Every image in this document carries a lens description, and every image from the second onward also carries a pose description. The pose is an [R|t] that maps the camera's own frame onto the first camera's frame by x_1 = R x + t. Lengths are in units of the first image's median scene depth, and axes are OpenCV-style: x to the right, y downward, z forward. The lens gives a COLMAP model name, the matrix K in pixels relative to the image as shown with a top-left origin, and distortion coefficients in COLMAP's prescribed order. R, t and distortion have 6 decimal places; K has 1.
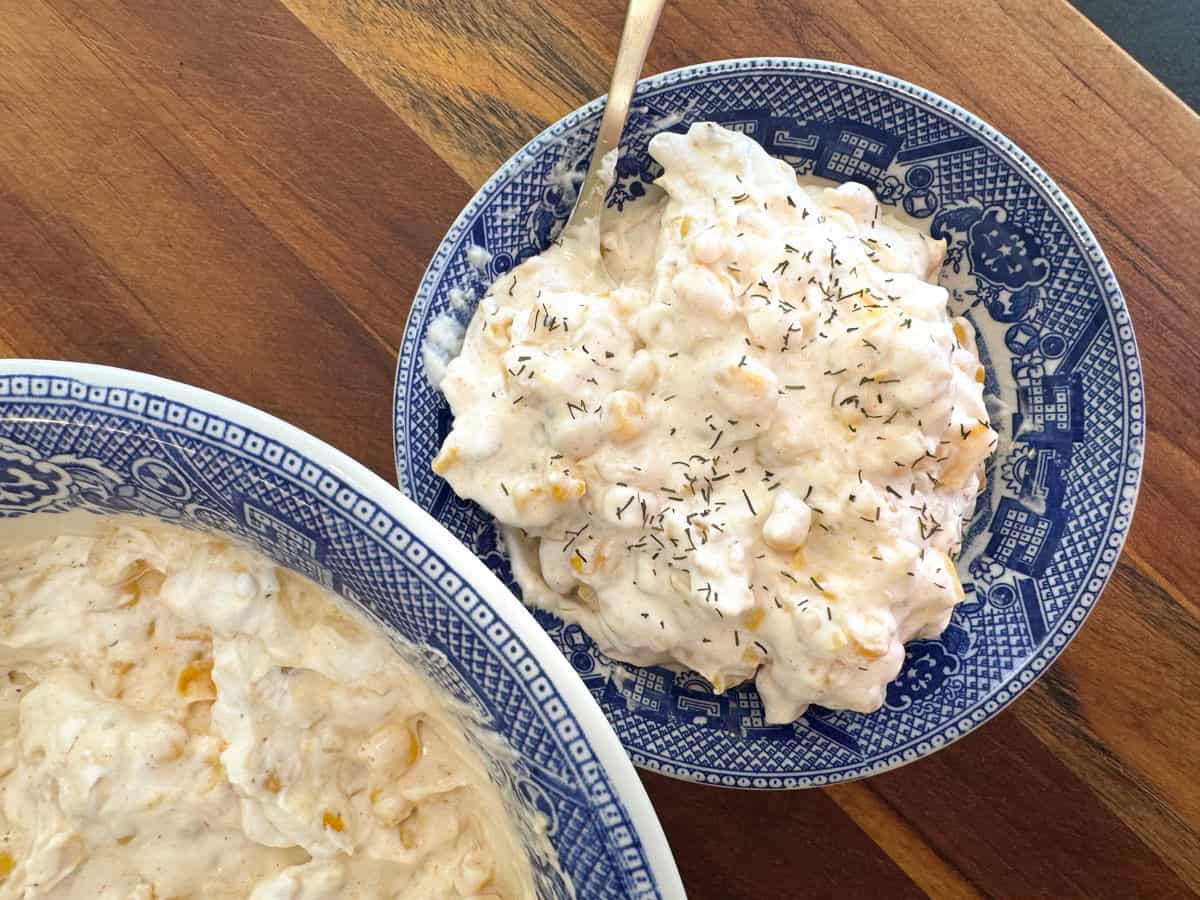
lens RADIAL K [[851.2, 0, 507.1], [0, 851.2, 450.3], [0, 0, 1]] dist [-0.006396, 0.003346]
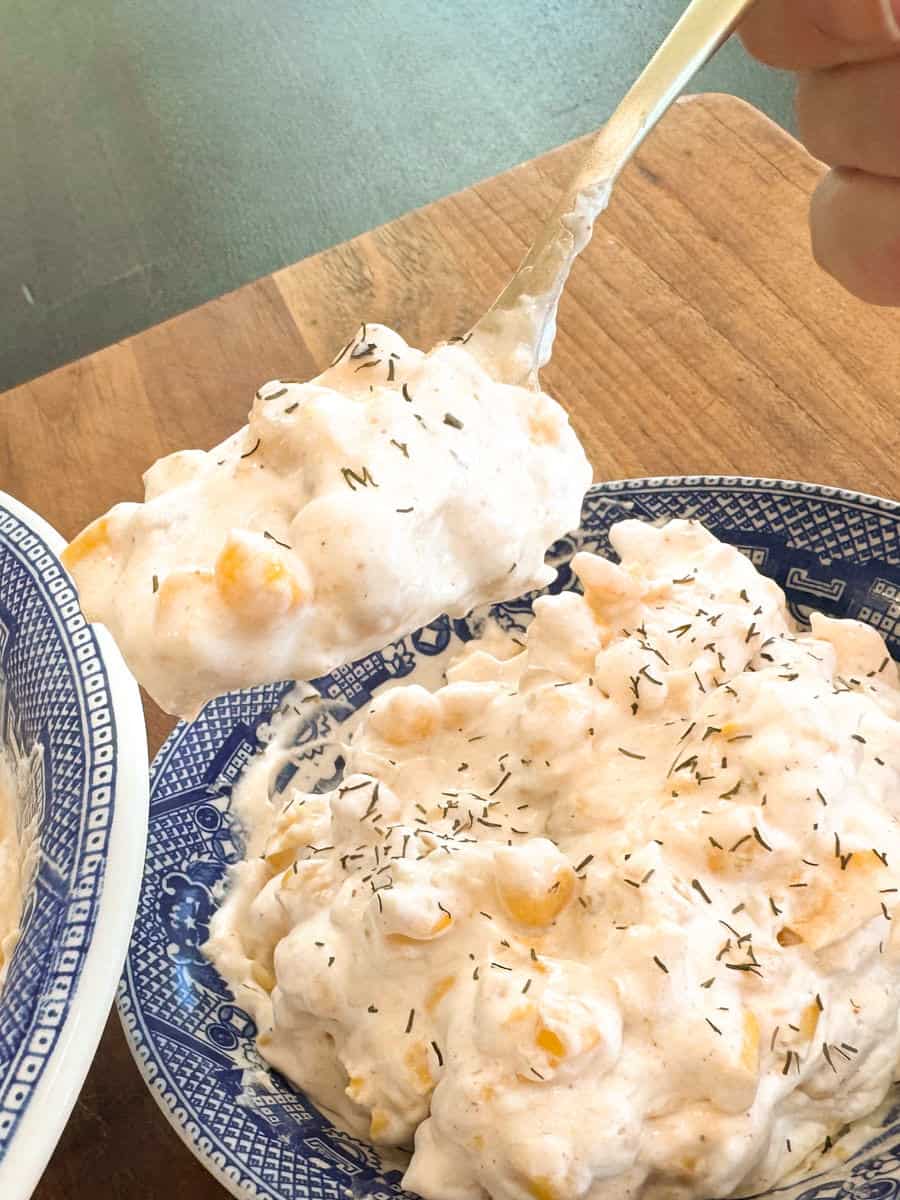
lens RADIAL K [[1463.1, 0, 151.0], [0, 1463.1, 788.8], [0, 0, 1]] dist [0.096615, -0.044361]
pose [[0.798128, 0.314409, -0.513944, 0.641196], [-0.543936, 0.742855, -0.390256, 0.643677], [0.259086, 0.591027, 0.763912, -0.061255]]
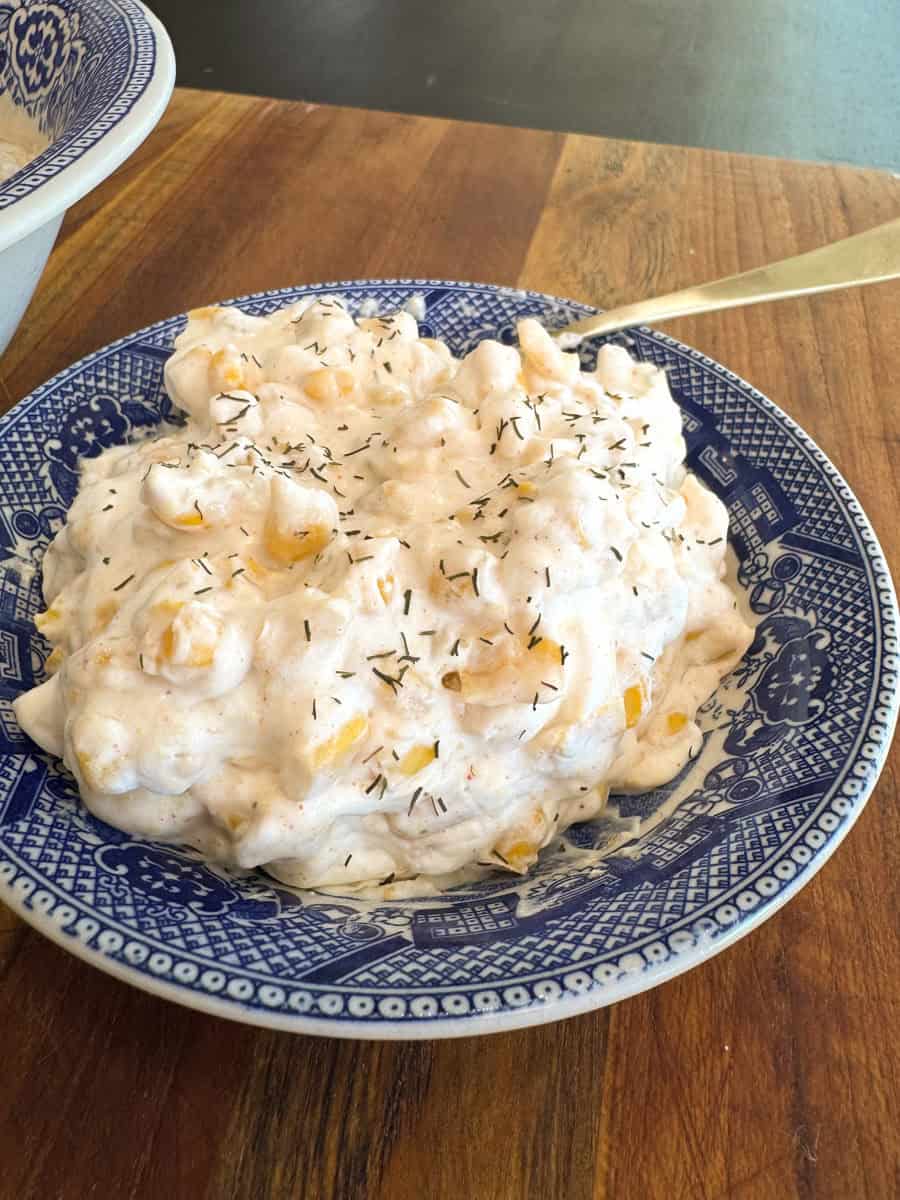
lens RADIAL K [[965.2, 0, 438.6], [0, 965.2, 469.7], [0, 0, 1]] dist [-0.002659, -0.003762]
pose [[0.520409, 0.651320, -0.552228, 0.776380], [-0.849936, 0.332716, -0.408545, 0.291685], [-0.082359, 0.681970, 0.726729, 0.333036]]
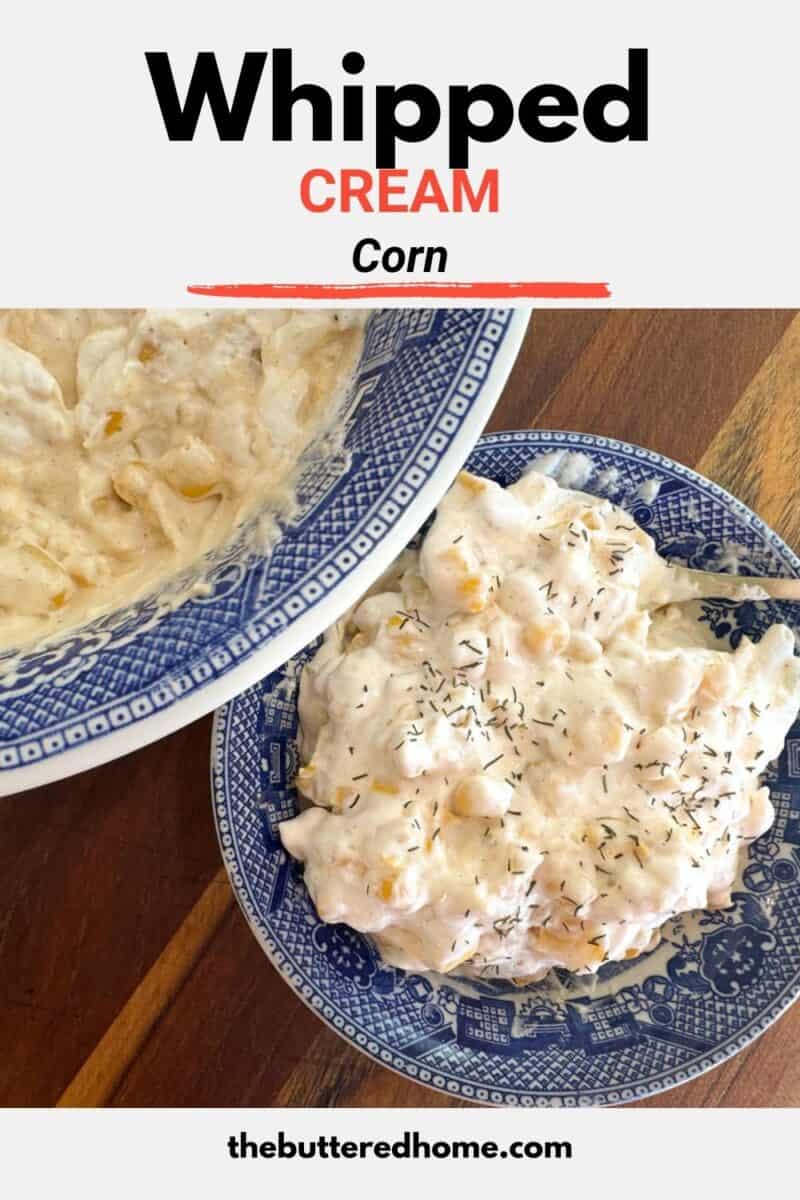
lens RADIAL K [[758.3, 0, 323.7], [0, 758.3, 703.6], [0, 0, 1]] dist [-0.004691, 0.000001]
pose [[0.167746, 0.984738, 0.046404, 0.127299], [-0.983269, 0.170515, -0.064087, 0.307268], [-0.071021, -0.034877, 0.996865, 0.066413]]
